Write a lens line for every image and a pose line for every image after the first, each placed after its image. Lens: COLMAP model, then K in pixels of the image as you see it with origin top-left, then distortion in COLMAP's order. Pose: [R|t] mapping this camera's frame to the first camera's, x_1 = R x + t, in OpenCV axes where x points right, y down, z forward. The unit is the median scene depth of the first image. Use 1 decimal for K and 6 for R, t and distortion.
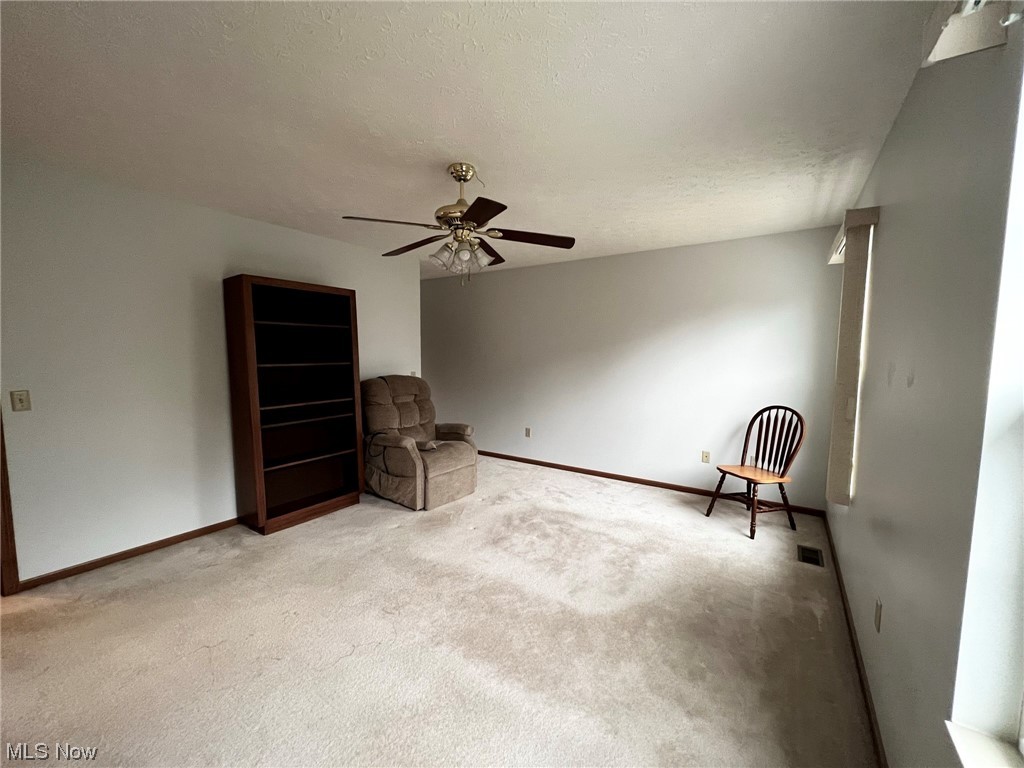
lens RADIAL K [[406.2, 0, 509.8], [0, 406.2, 387.0], [0, 0, 1]] dist [-0.000919, 0.000209]
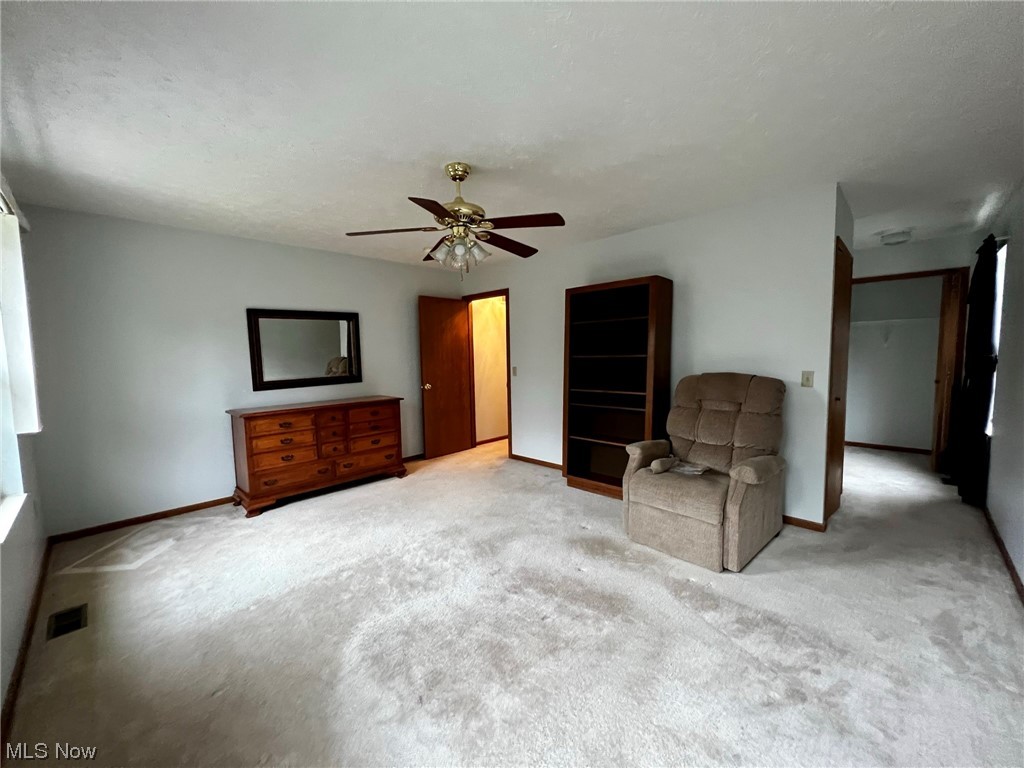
lens RADIAL K [[406.2, 0, 512.9], [0, 406.2, 387.1], [0, 0, 1]] dist [-0.000919, 0.000209]
pose [[-0.177190, 0.078872, -0.981011, 0.675957], [-0.064336, 0.993723, 0.091514, -0.061360], [0.982072, 0.079330, -0.171004, 0.989543]]
